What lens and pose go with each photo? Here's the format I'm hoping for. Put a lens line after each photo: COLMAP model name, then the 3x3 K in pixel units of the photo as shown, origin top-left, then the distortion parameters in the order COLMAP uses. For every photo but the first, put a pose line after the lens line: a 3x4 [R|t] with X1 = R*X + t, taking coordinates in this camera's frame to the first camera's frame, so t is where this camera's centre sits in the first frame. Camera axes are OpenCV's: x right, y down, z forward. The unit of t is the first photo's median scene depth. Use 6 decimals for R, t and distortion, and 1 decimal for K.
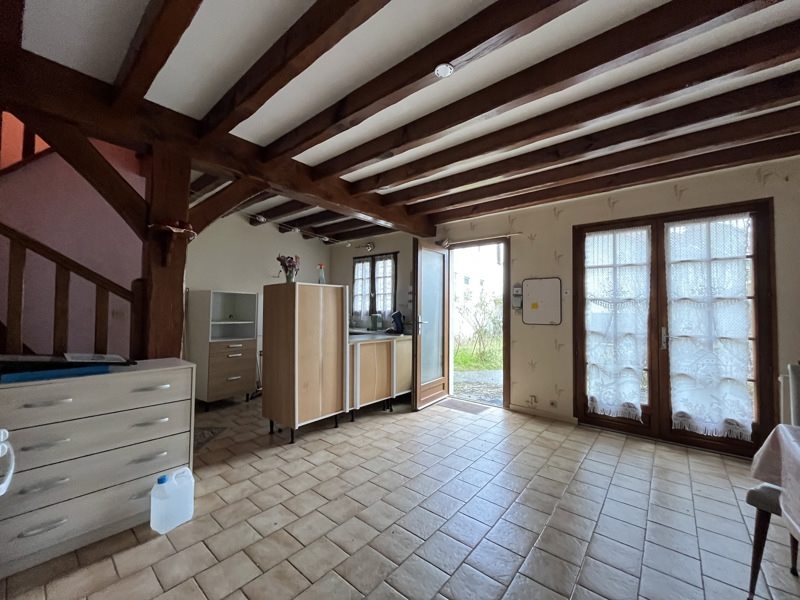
lens RADIAL K [[324.0, 0, 399.3], [0, 324.0, 301.9], [0, 0, 1]] dist [0.001554, 0.000121]
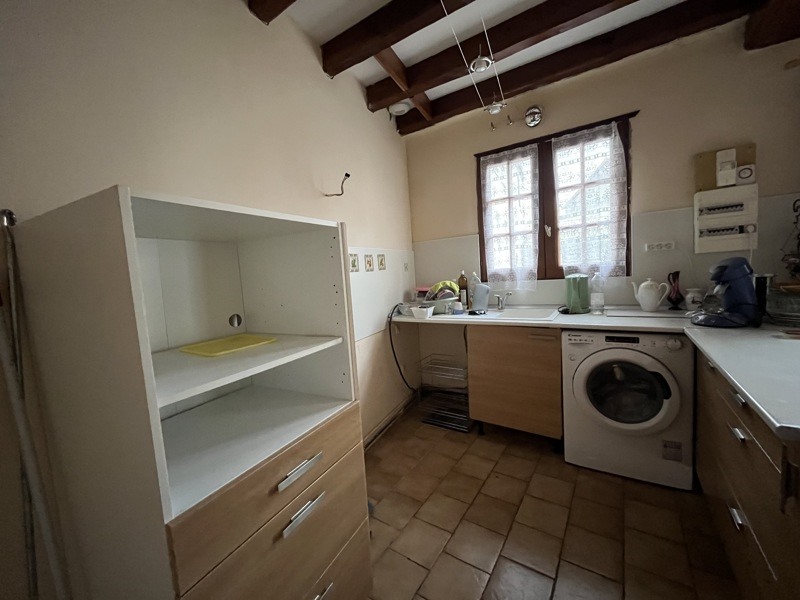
lens RADIAL K [[324.0, 0, 401.1], [0, 324.0, 299.1], [0, 0, 1]] dist [0.001554, 0.000121]
pose [[0.991863, -0.084424, 0.095291, -0.327715], [0.073042, 0.990419, 0.117193, 0.004202], [-0.104272, -0.109279, 0.988527, 0.578130]]
